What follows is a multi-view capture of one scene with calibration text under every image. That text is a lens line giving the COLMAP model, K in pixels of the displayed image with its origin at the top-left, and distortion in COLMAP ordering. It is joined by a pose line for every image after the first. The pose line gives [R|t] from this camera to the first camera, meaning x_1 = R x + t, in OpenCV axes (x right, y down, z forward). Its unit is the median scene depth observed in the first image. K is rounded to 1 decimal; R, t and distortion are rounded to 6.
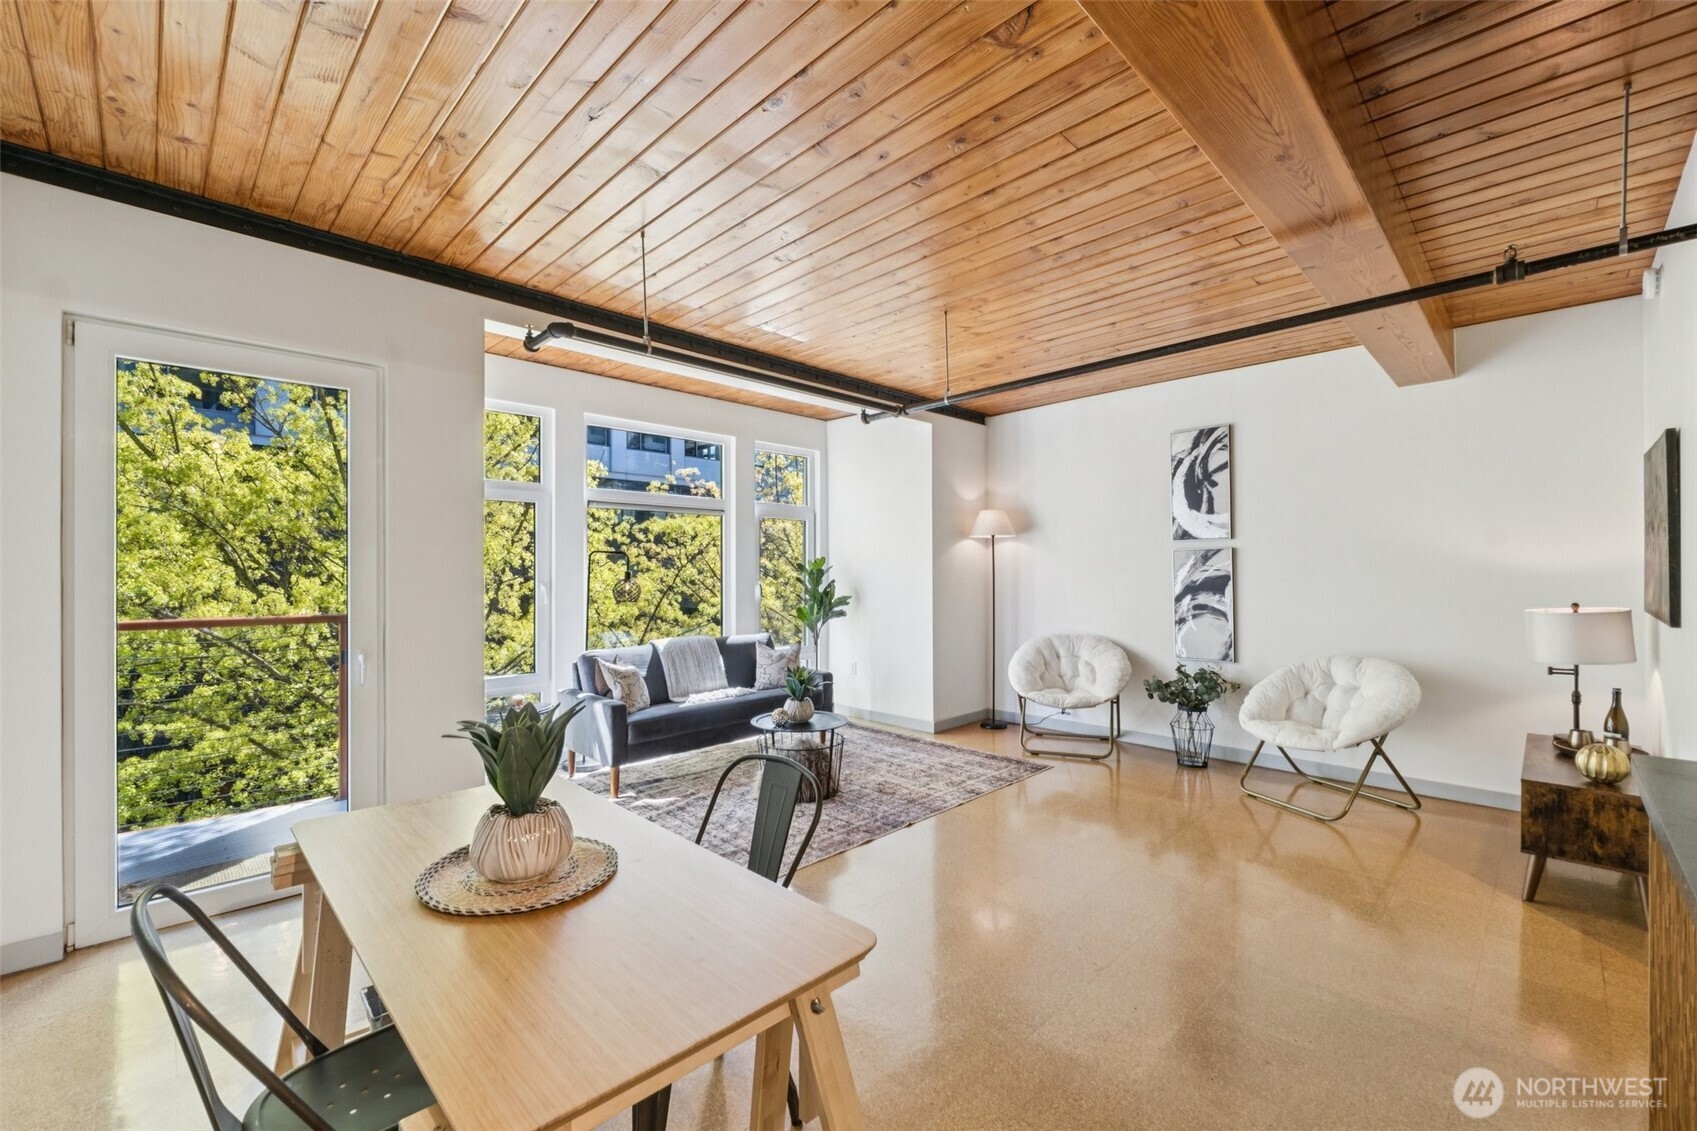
lens RADIAL K [[708.9, 0, 853.1], [0, 708.9, 570.1], [0, 0, 1]] dist [-0.010864, 0.001099]
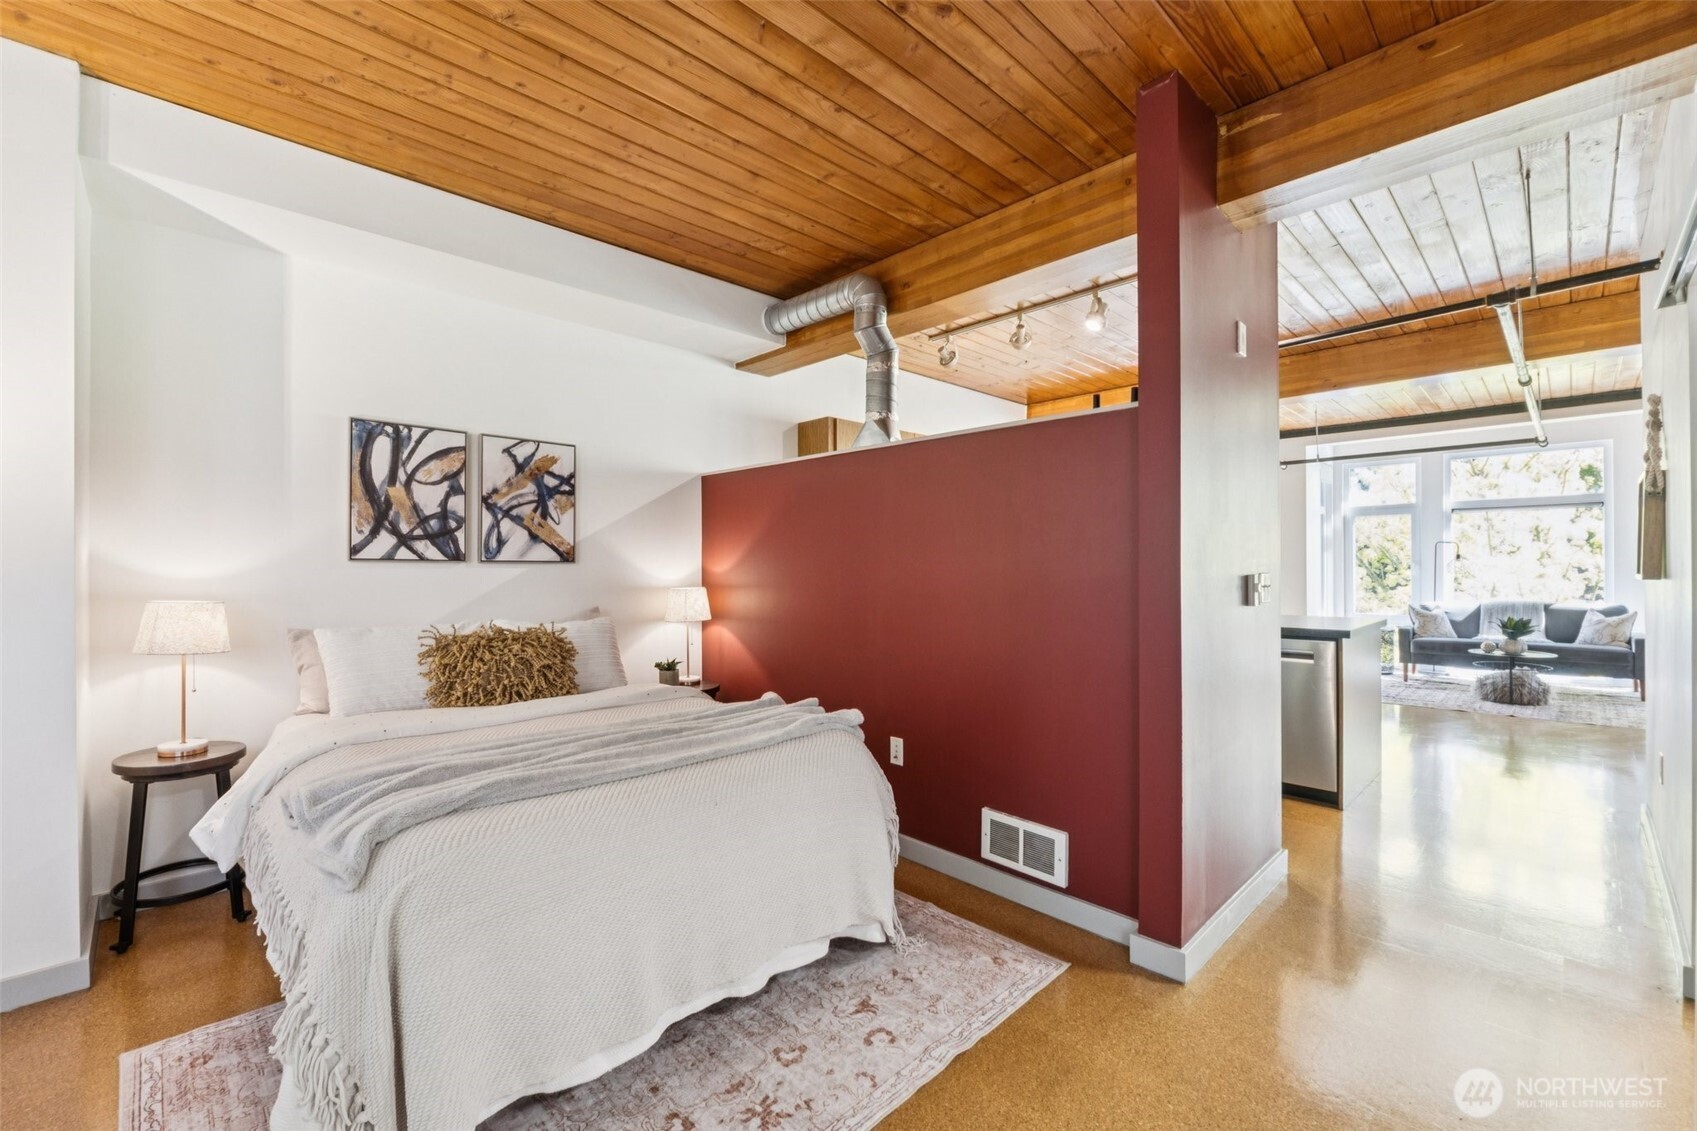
lens RADIAL K [[708.9, 0, 851.3], [0, 708.9, 568.4], [0, 0, 1]] dist [-0.010864, 0.001099]
pose [[-0.015997, 0.005441, -0.999857, 1.229371], [0.005161, 0.999972, 0.005359, 0.018006], [0.999859, -0.005074, -0.016025, -0.305982]]
